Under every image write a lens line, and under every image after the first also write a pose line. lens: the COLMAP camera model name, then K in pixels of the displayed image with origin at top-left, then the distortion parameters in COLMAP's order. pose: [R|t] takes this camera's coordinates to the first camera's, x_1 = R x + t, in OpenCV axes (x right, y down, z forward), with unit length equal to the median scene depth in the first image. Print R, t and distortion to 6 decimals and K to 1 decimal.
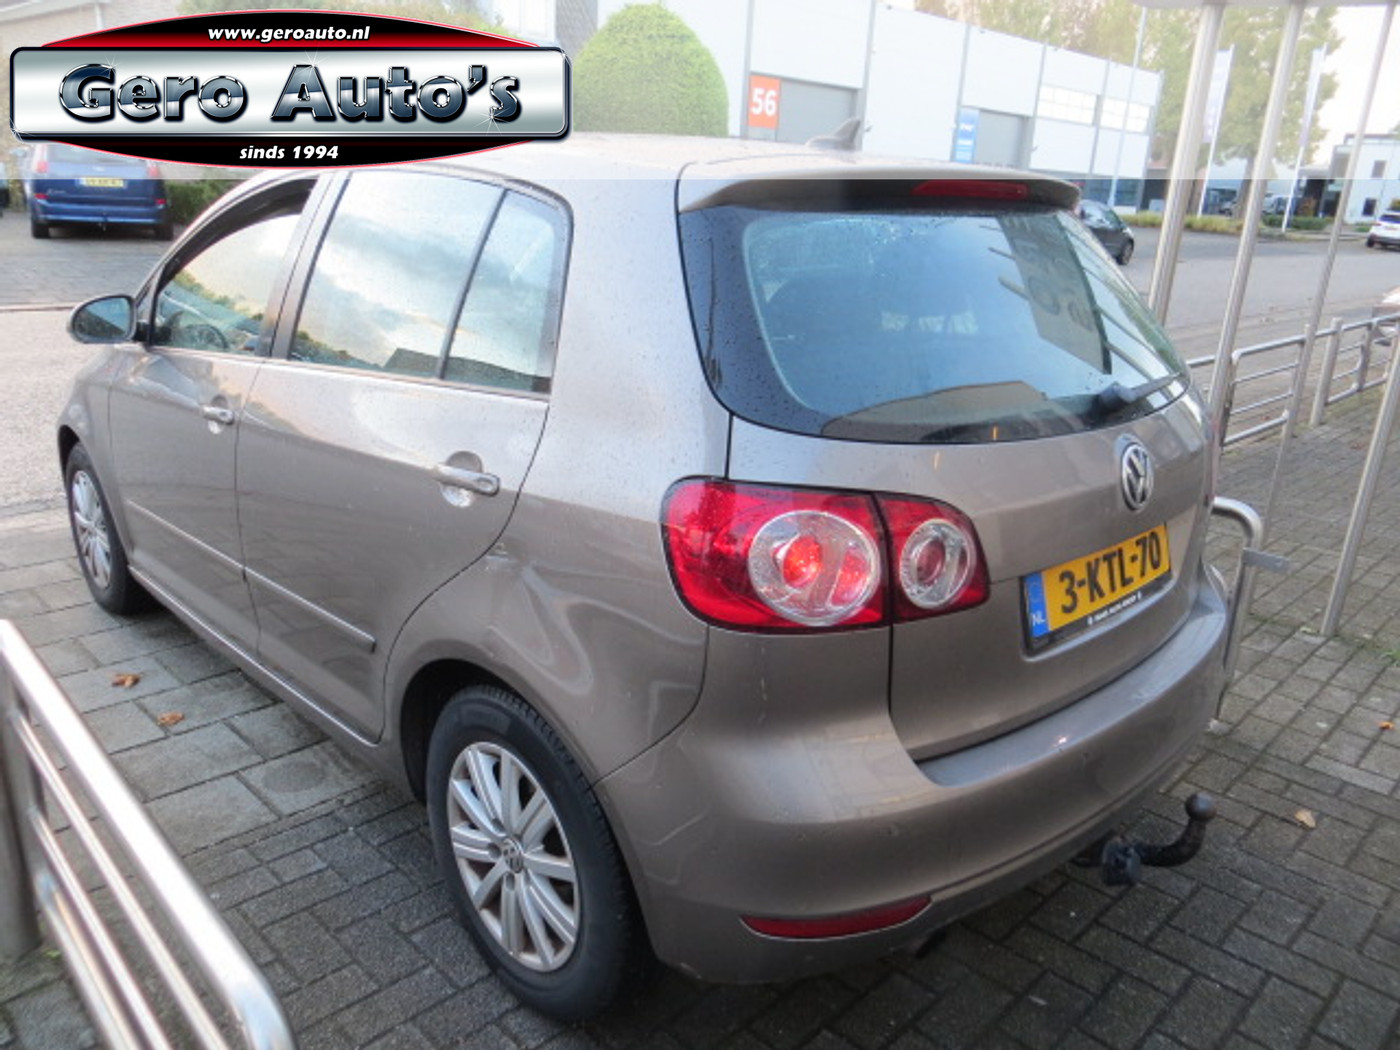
lens RADIAL K [[1060.5, 0, 700.0], [0, 1060.5, 525.0], [0, 0, 1]] dist [-0.024379, -0.005958]
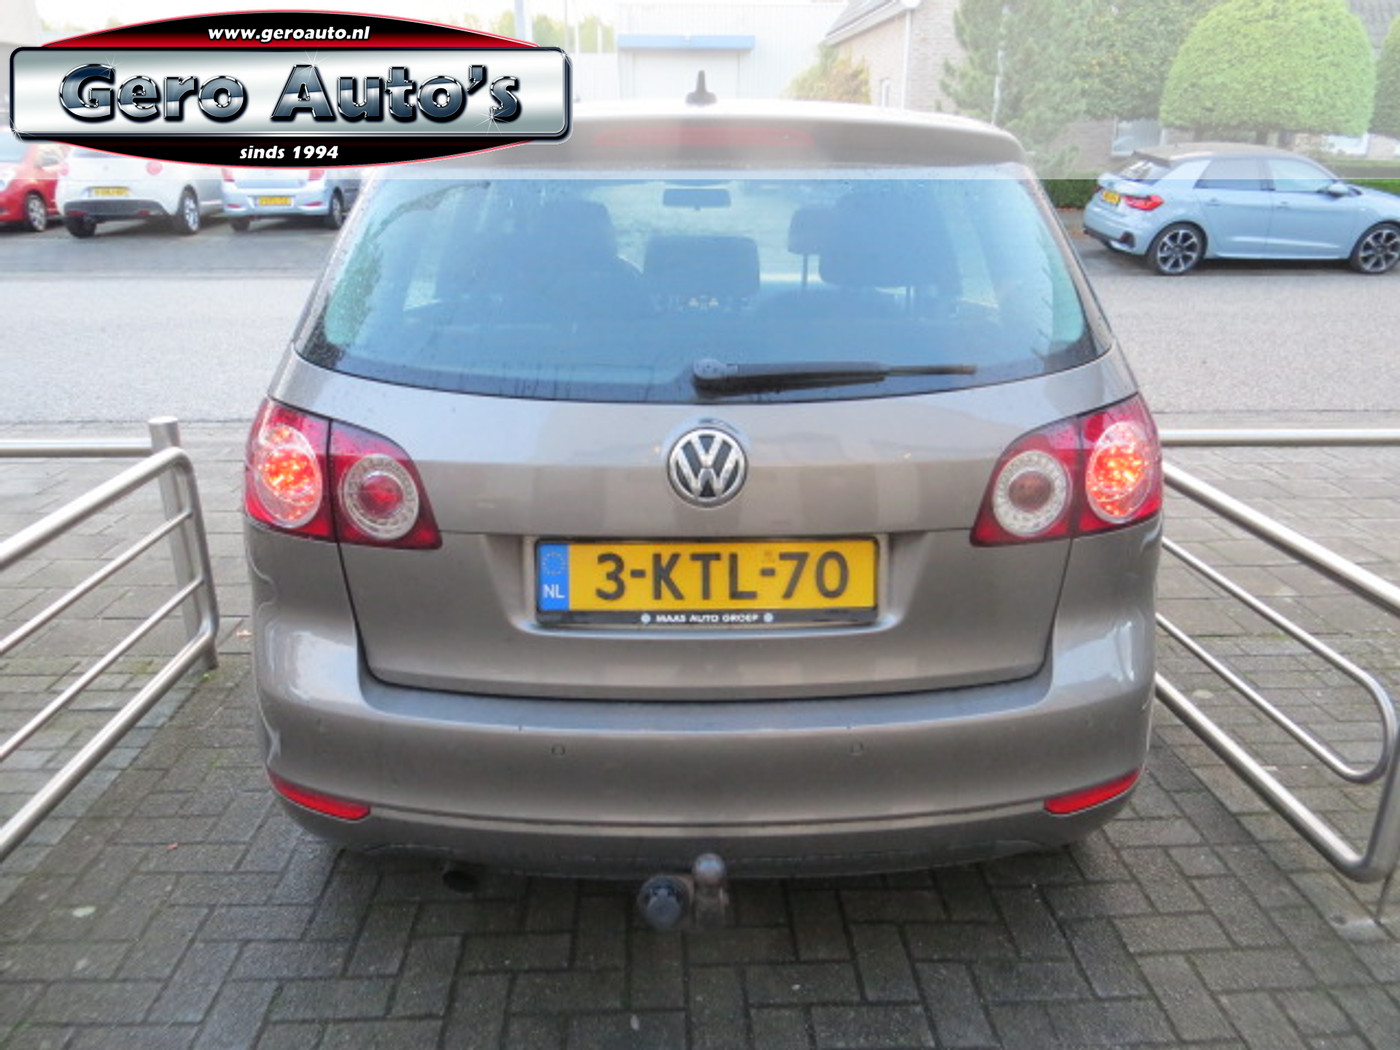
lens RADIAL K [[1060.5, 0, 700.0], [0, 1060.5, 525.0], [0, 0, 1]] dist [-0.024379, -0.005958]
pose [[0.731185, 0.194954, -0.653729, 0.979473], [-0.181941, 0.979314, 0.088551, -0.074374], [0.657469, 0.054192, 0.751530, 0.356381]]
